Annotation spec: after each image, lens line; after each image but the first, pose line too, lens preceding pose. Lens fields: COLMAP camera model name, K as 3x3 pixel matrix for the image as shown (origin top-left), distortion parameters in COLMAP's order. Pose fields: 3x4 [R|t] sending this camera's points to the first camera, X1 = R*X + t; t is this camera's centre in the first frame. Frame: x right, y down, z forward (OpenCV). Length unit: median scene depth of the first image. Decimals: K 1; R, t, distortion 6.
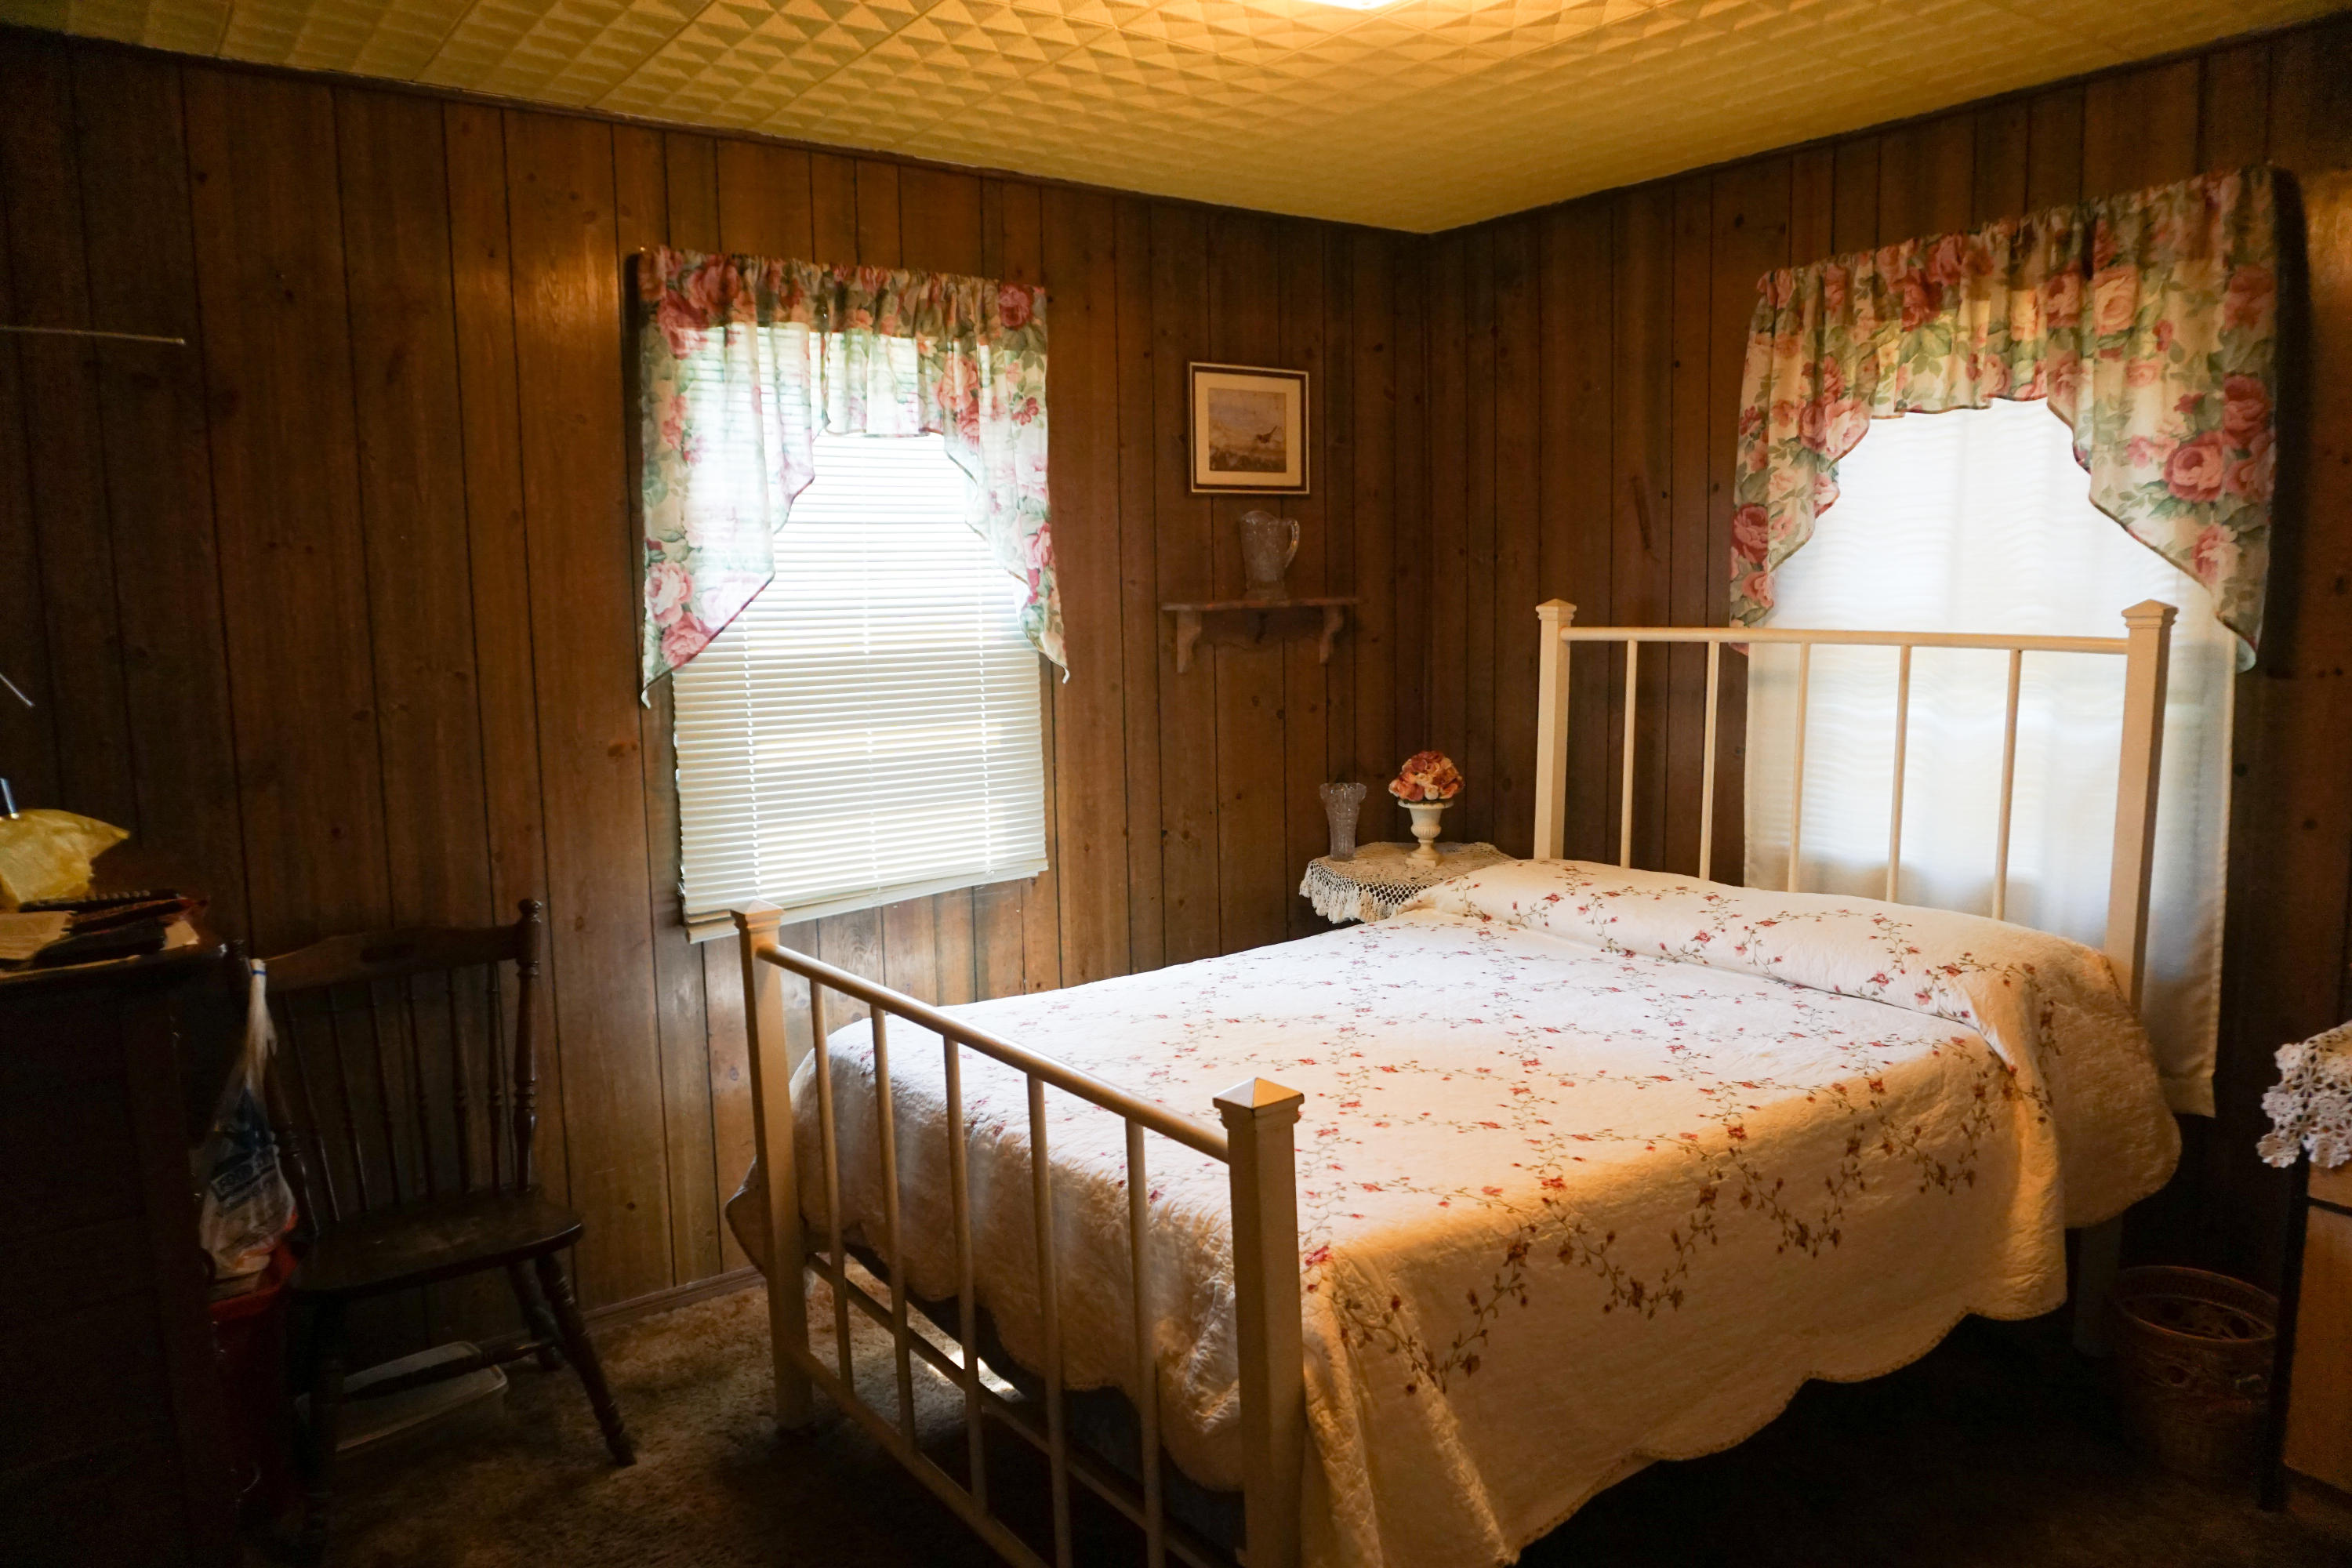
lens RADIAL K [[1581.2, 0, 1172.5], [0, 1581.2, 790.1], [0, 0, 1]] dist [-0.004867, 0.001255]
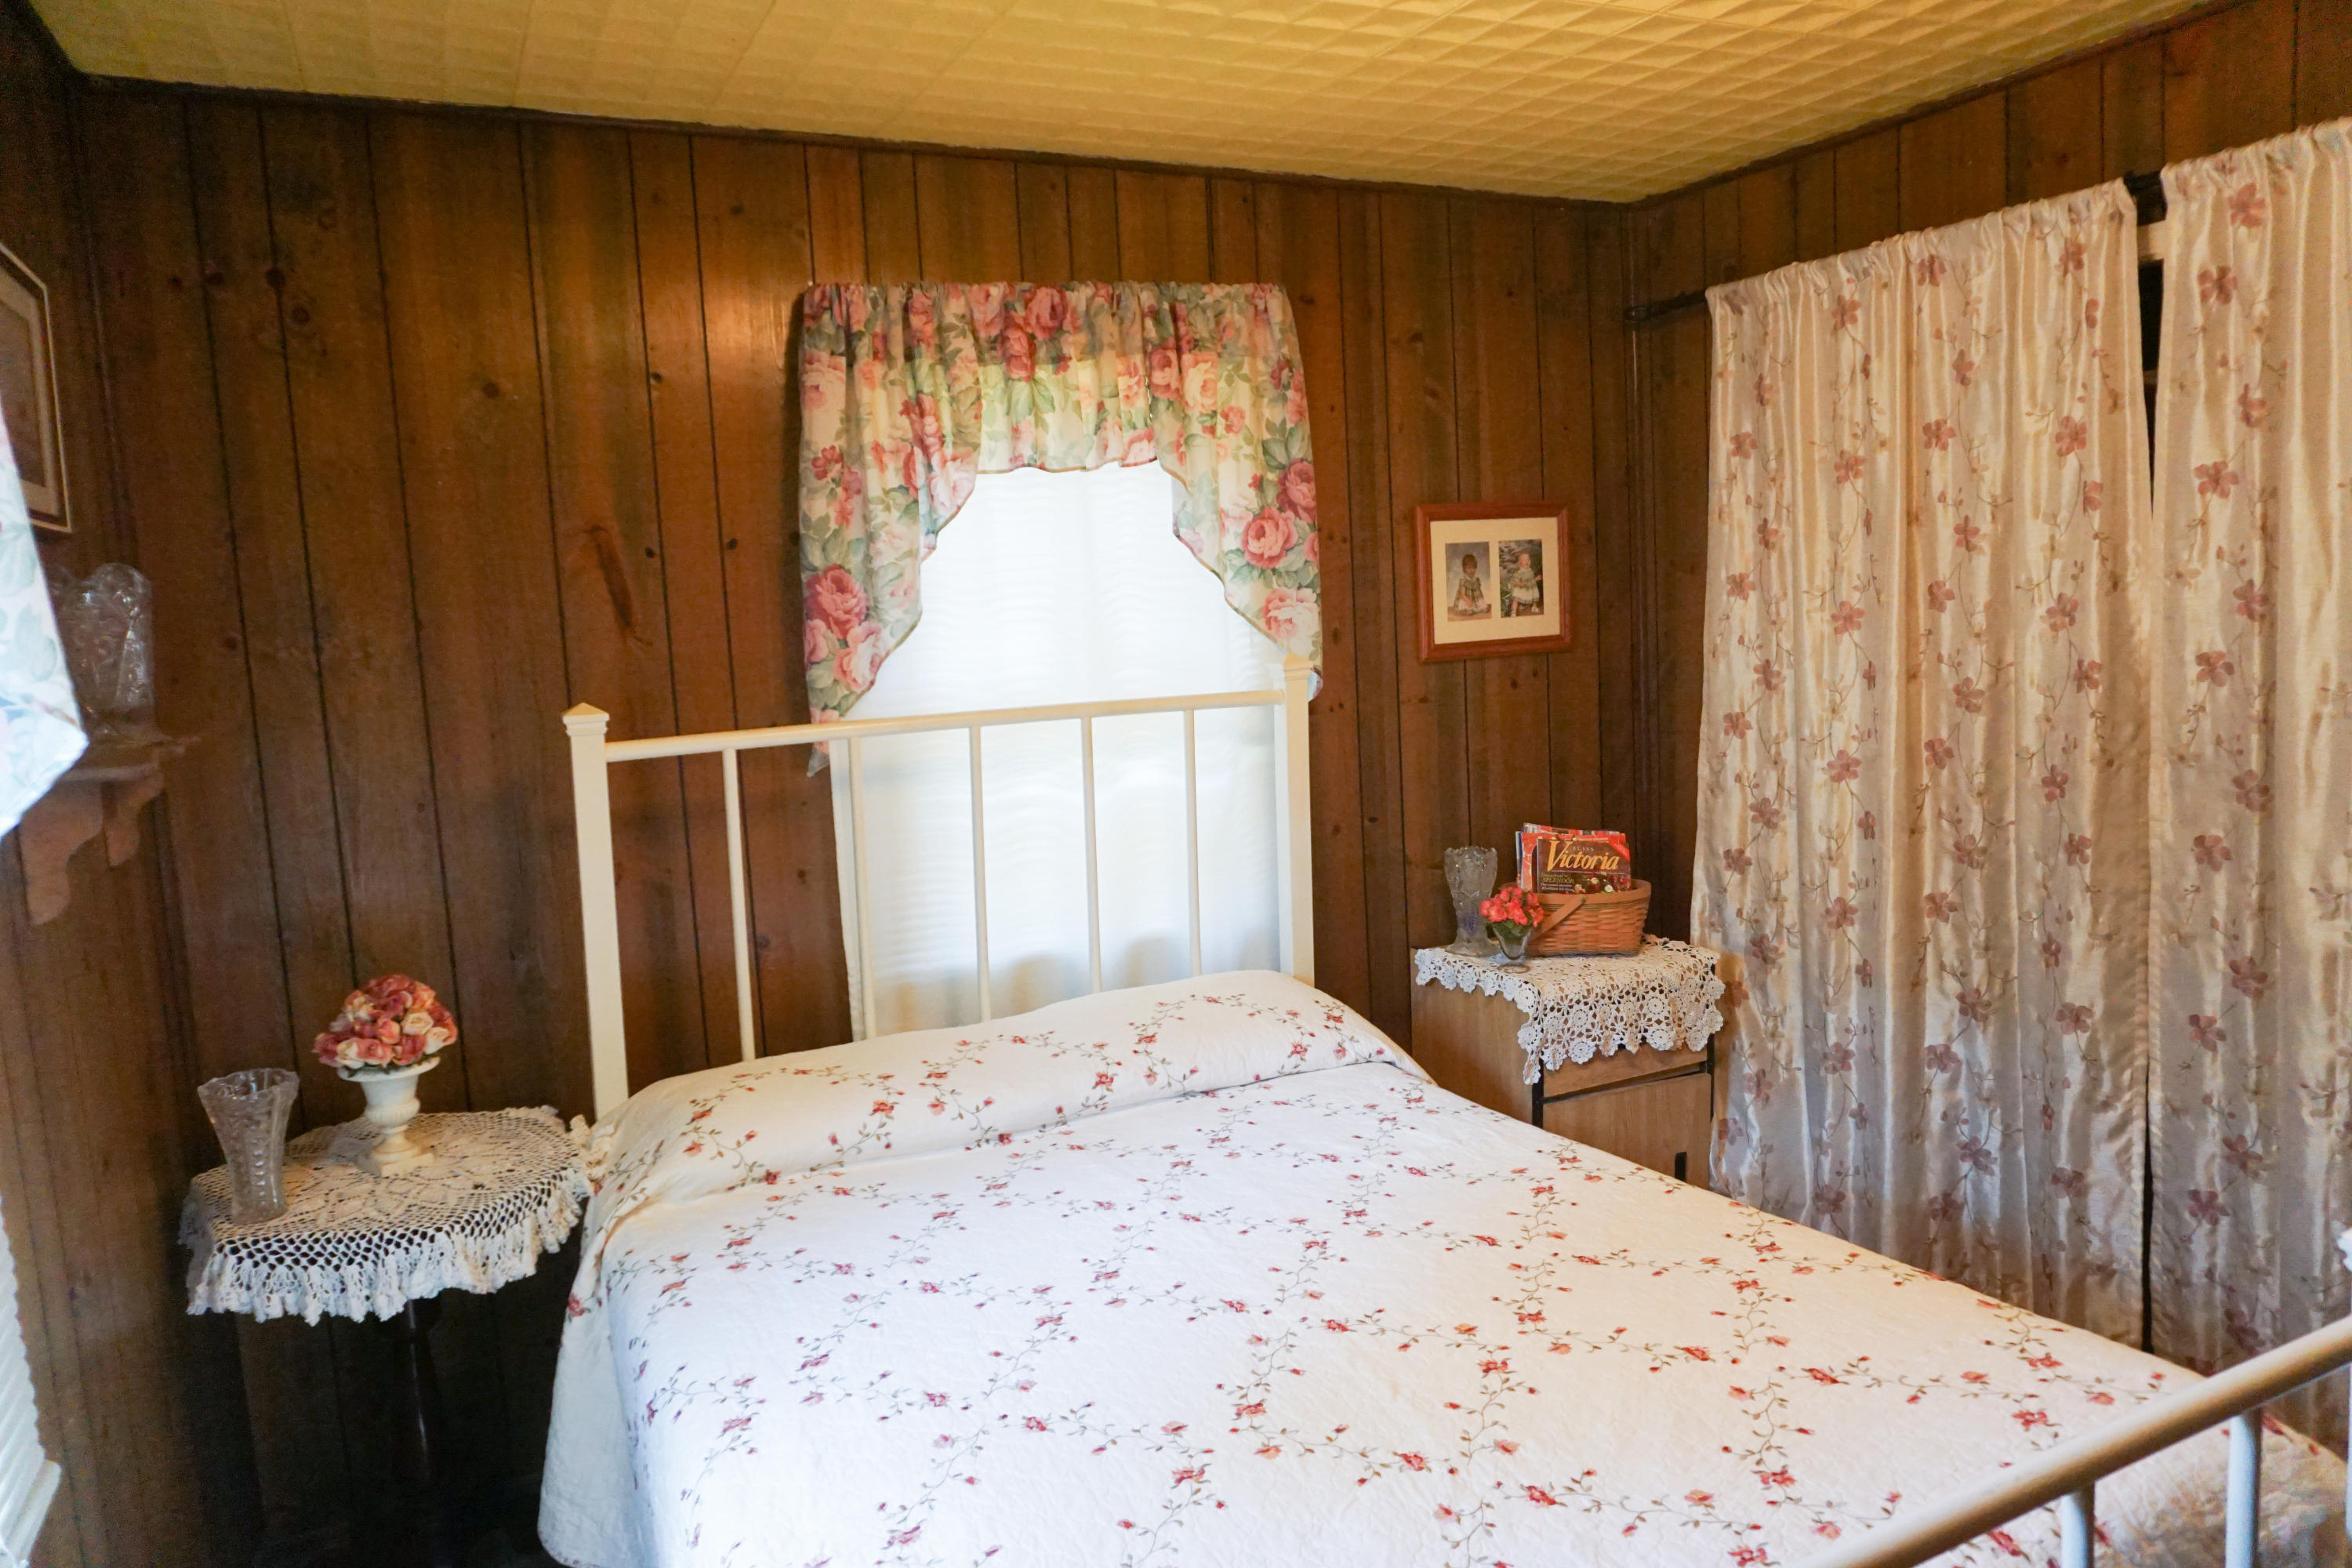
lens RADIAL K [[1581.2, 0, 1172.4], [0, 1581.2, 771.5], [0, 0, 1]] dist [-0.004867, 0.001255]
pose [[0.188472, -0.090295, 0.977919, -0.433407], [0.183128, 0.981531, 0.055334, -0.100104], [-0.964854, 0.168655, 0.201526, 0.754606]]
